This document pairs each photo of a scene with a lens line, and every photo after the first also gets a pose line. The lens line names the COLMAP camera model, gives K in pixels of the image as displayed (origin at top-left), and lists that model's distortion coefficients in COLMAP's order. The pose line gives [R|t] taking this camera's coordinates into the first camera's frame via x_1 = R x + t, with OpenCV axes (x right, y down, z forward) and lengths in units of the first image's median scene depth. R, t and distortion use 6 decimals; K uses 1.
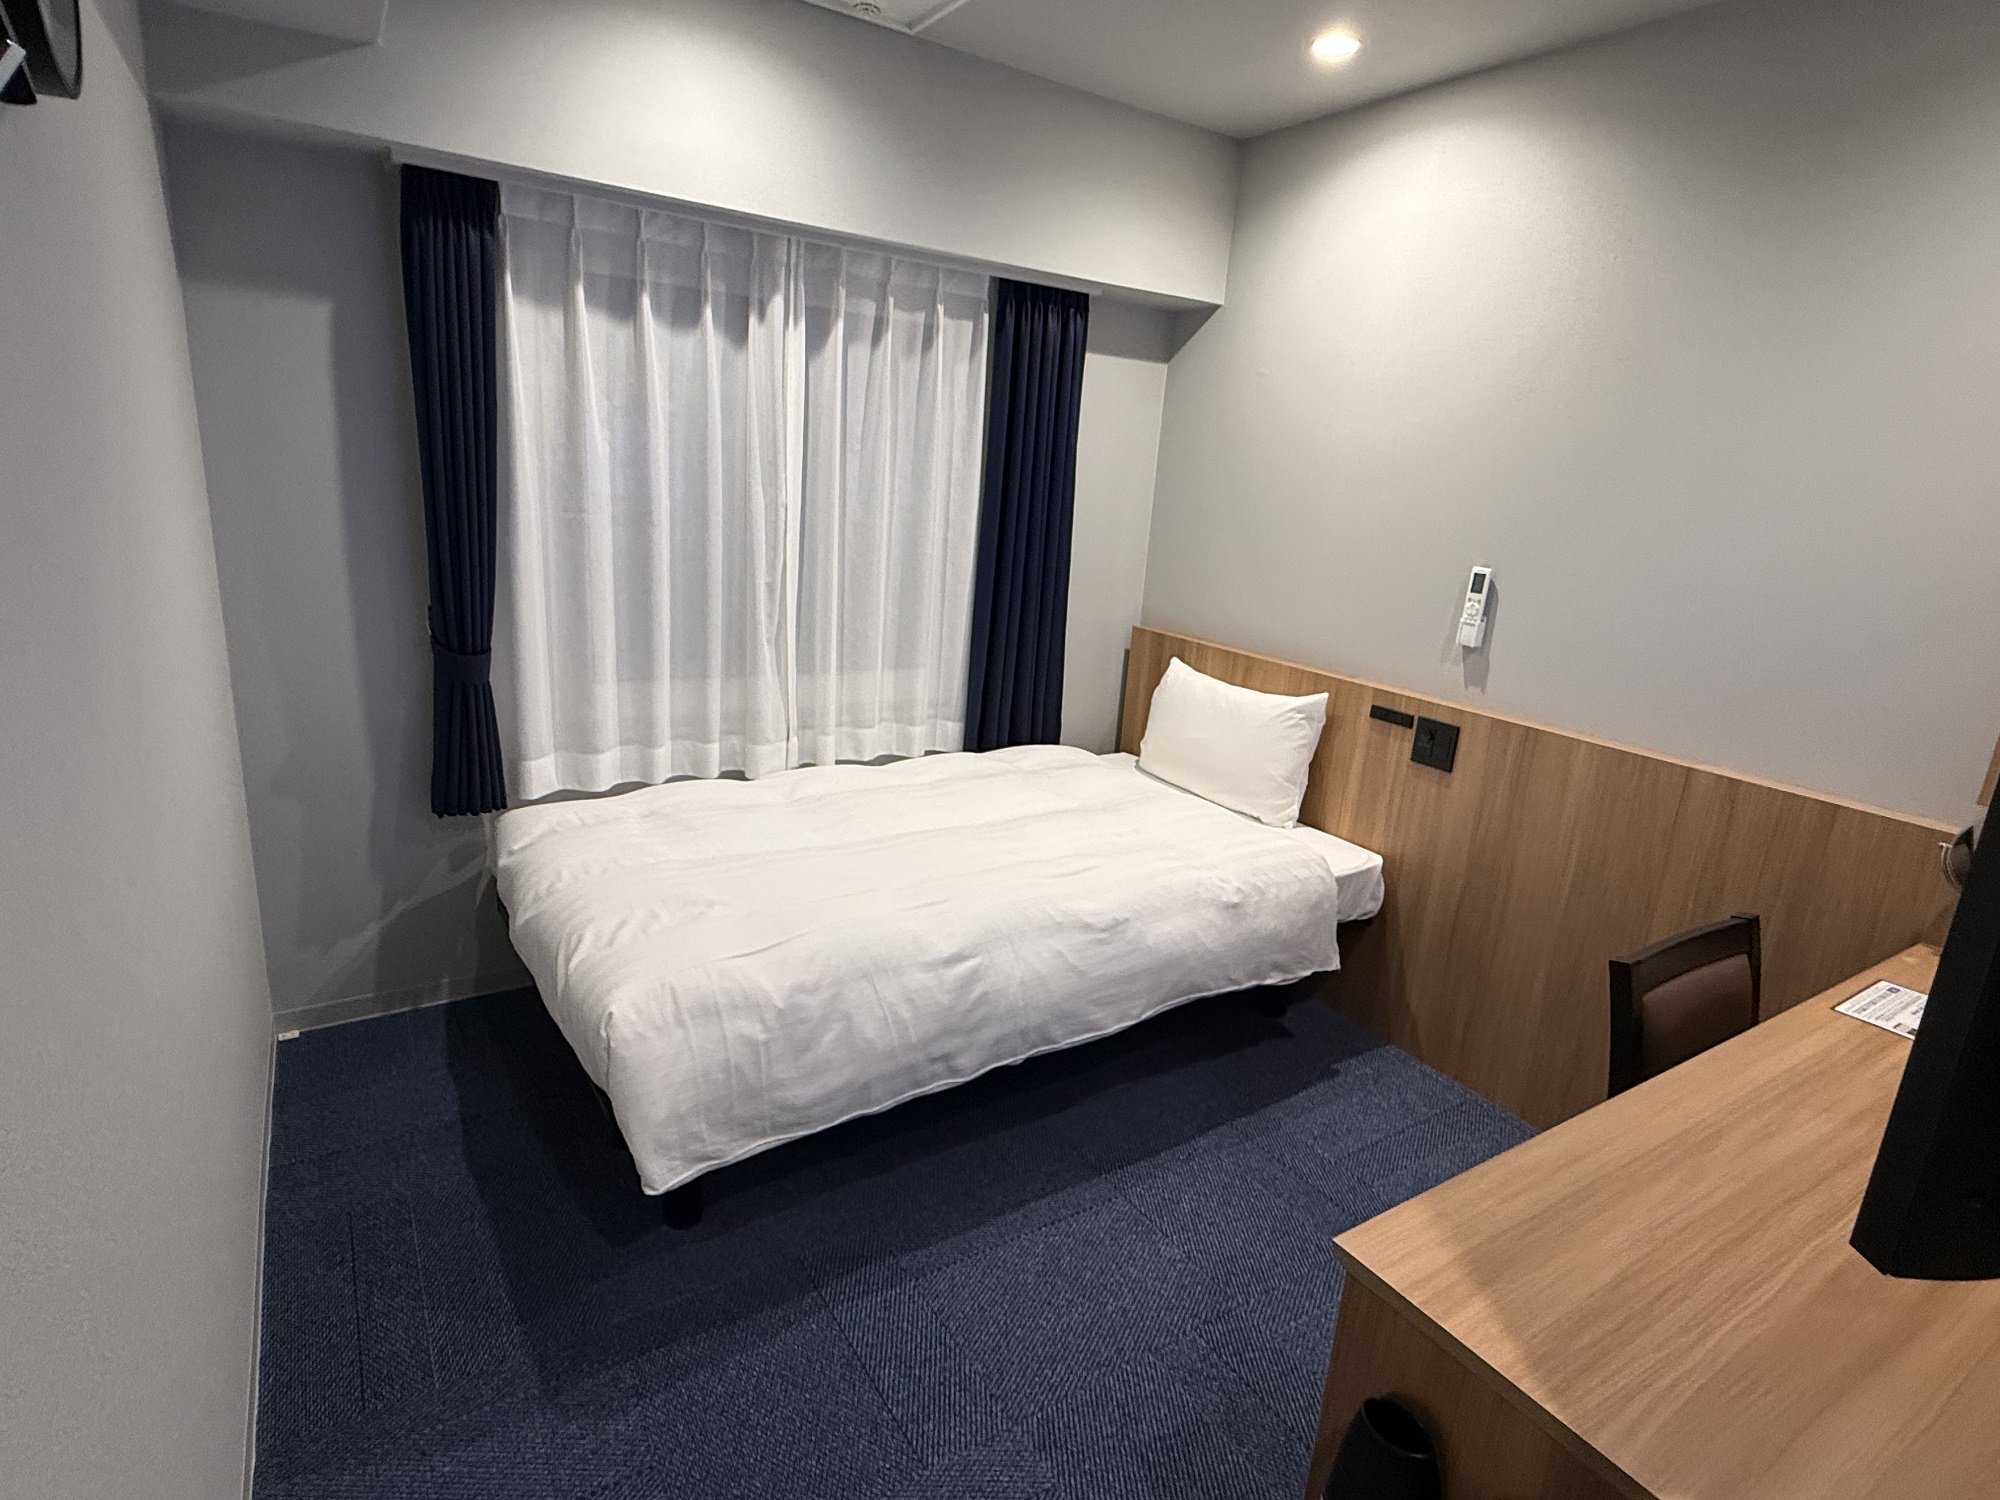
lens RADIAL K [[1061.3, 0, 1000.0], [0, 1061.3, 750.0], [0, 0, 1]] dist [0.001382, -0.000093]
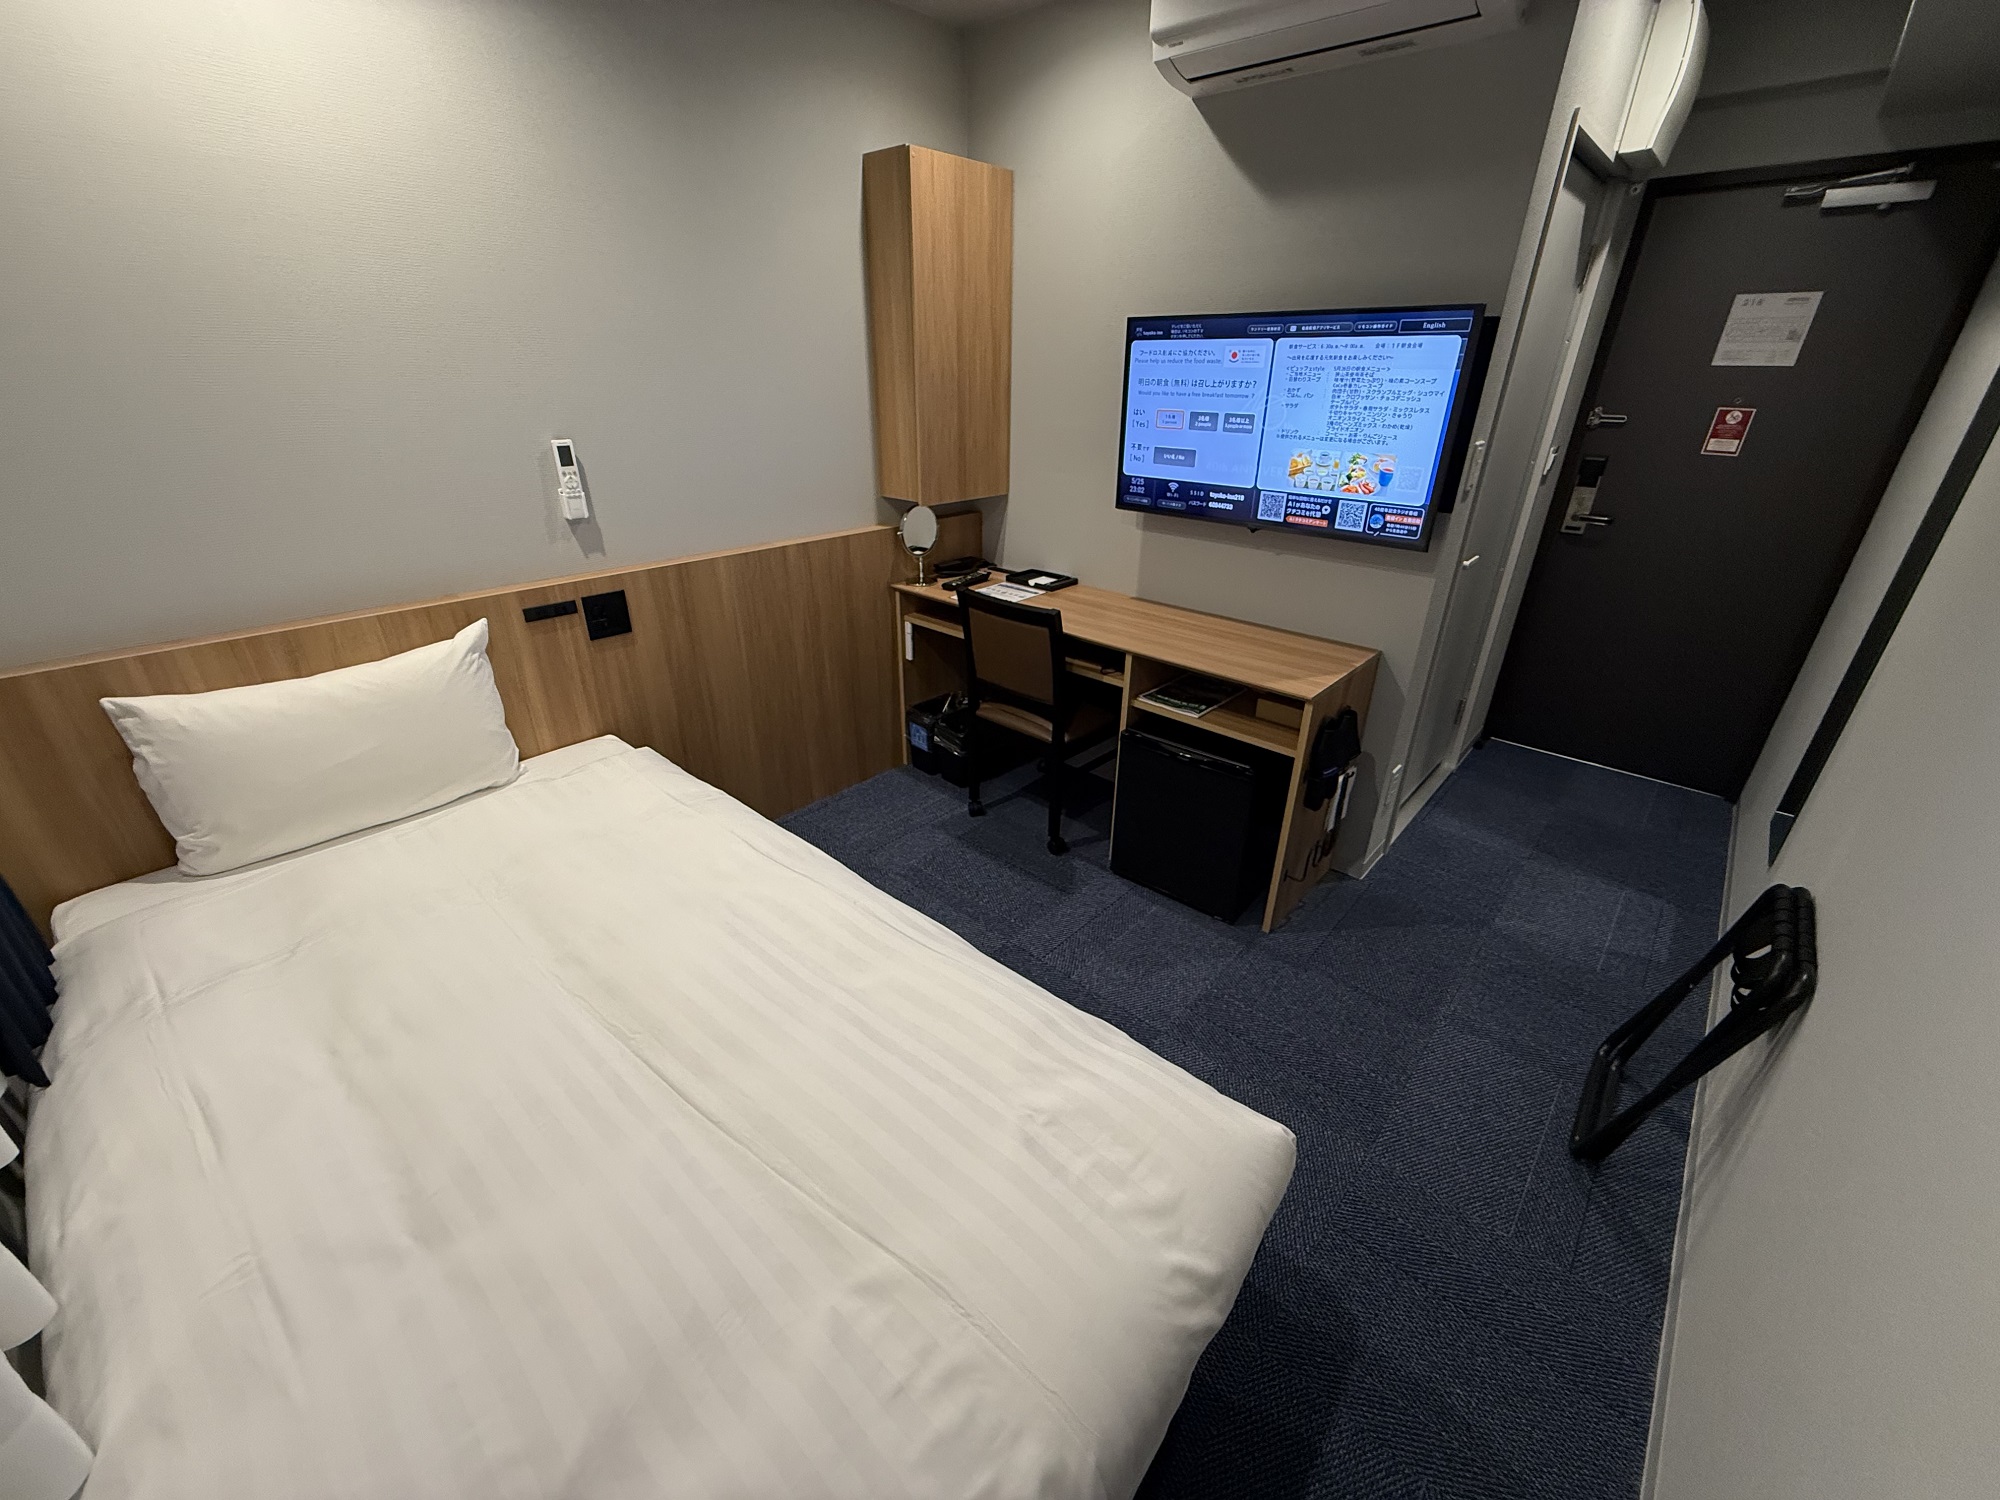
lens RADIAL K [[787.5, 0, 1000.0], [0, 787.5, 750.0], [0, 0, 1]] dist [-0.001226, -0.000107]
pose [[-0.258174, -0.489822, 0.832719, -0.425573], [0.226554, 0.807209, 0.545056, -0.238698], [-0.939159, 0.329375, -0.097429, 0.739575]]
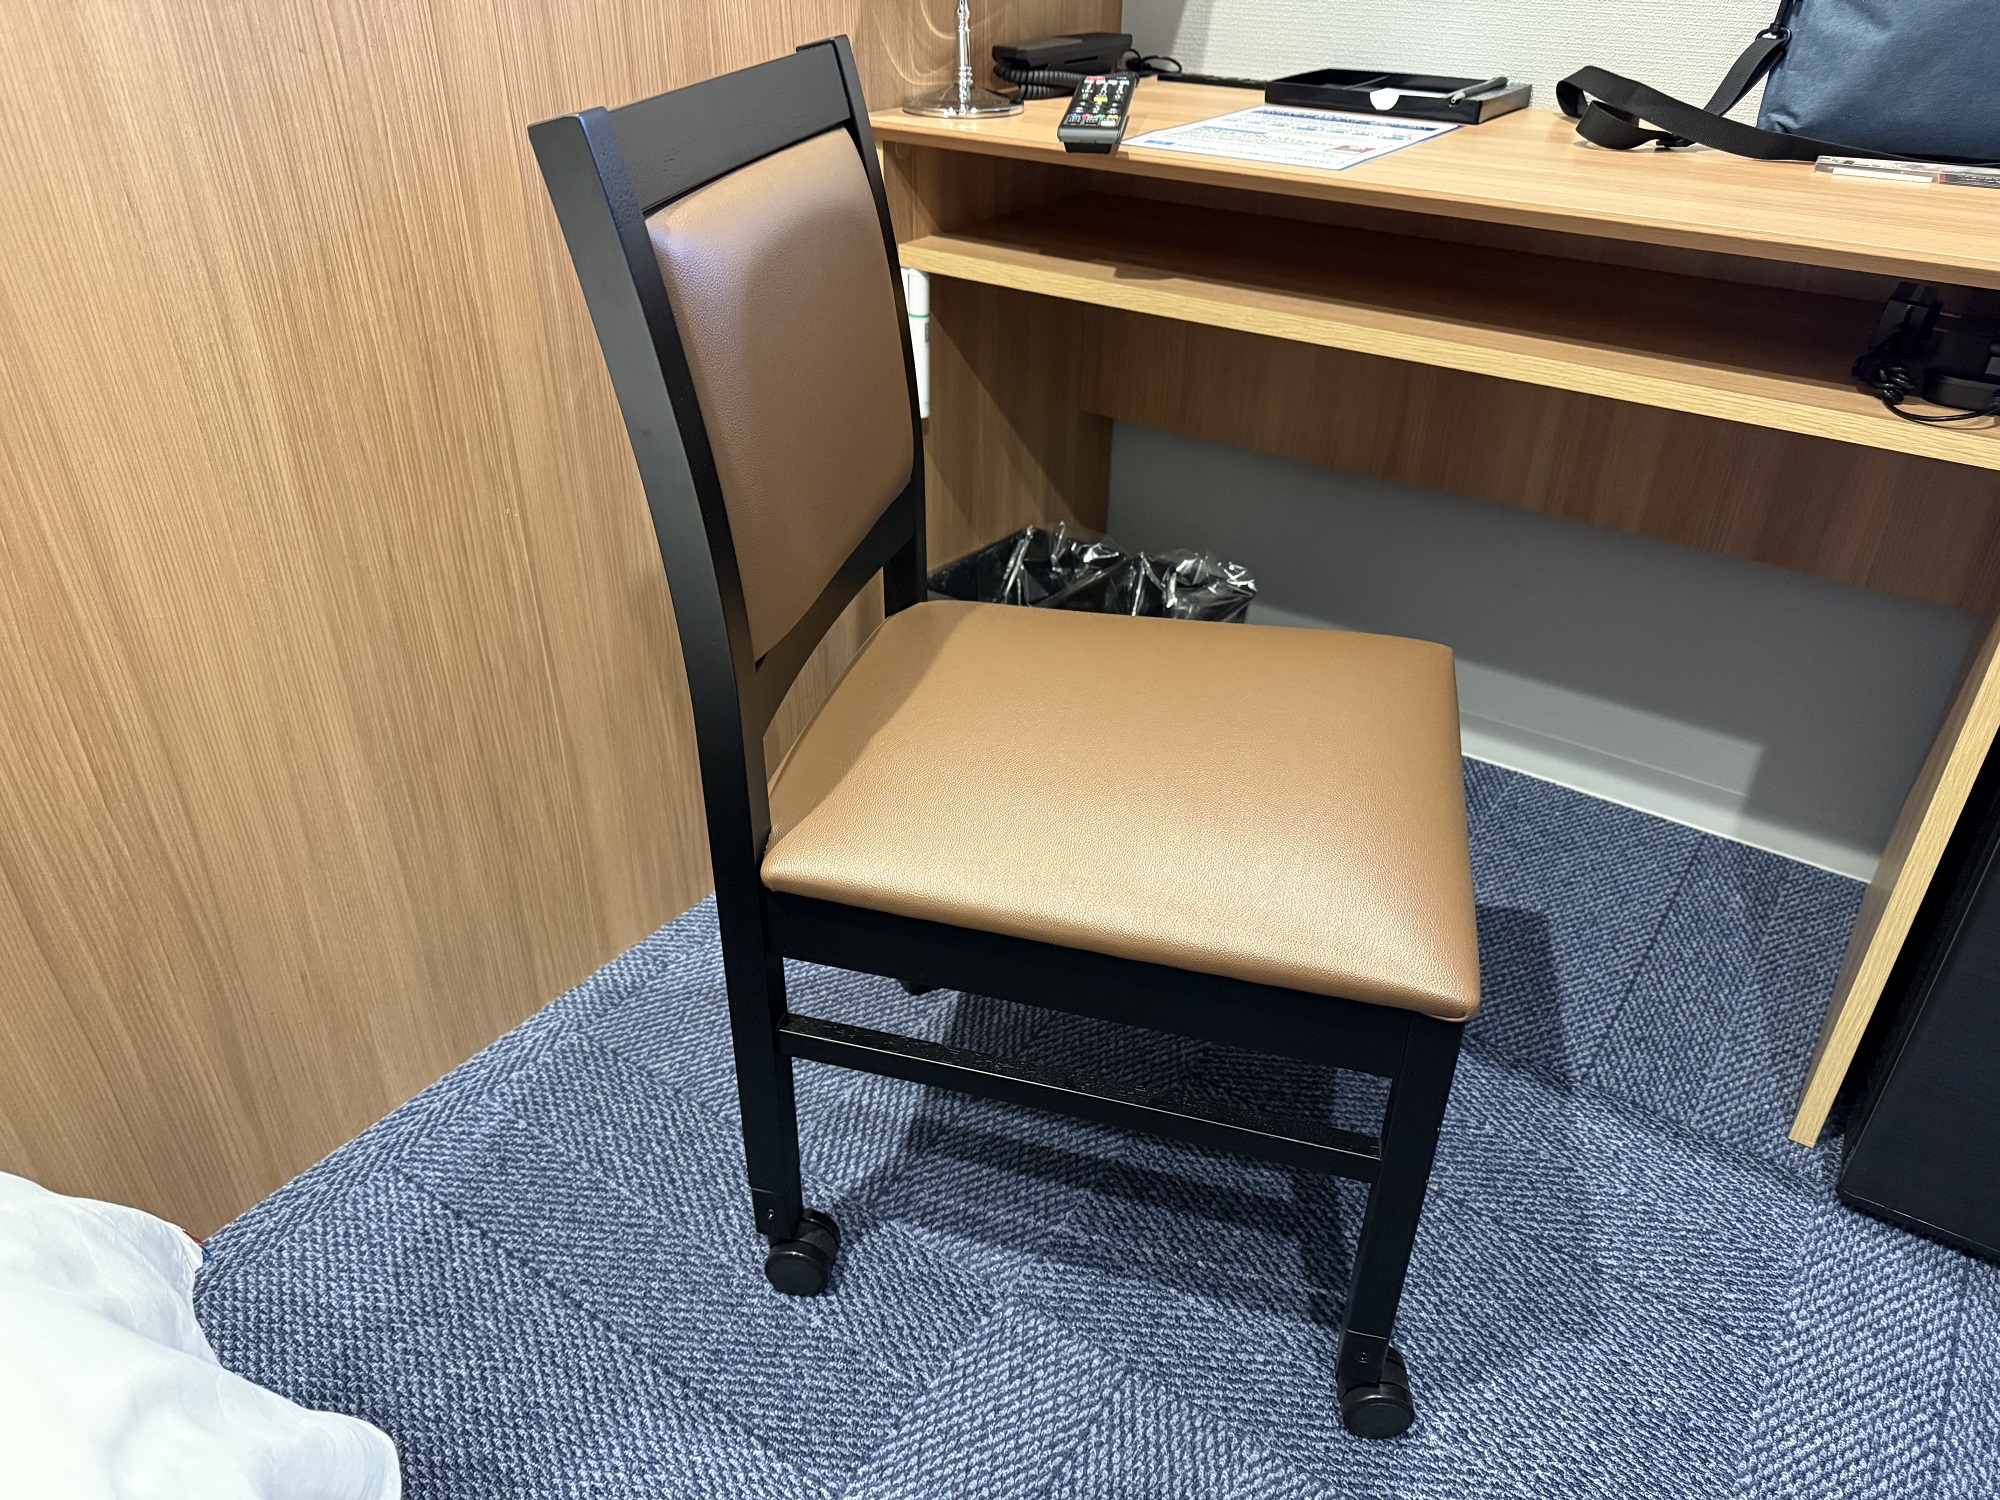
lens RADIAL K [[1441.3, 0, 1000.0], [0, 1441.3, 750.0], [0, 0, 1]] dist [-0.000024, 0.000359]
pose [[-0.388280, -0.553211, 0.737019, 0.089835], [0.198164, 0.730936, 0.653042, -0.031218], [-0.899983, 0.399614, -0.174181, 0.826548]]
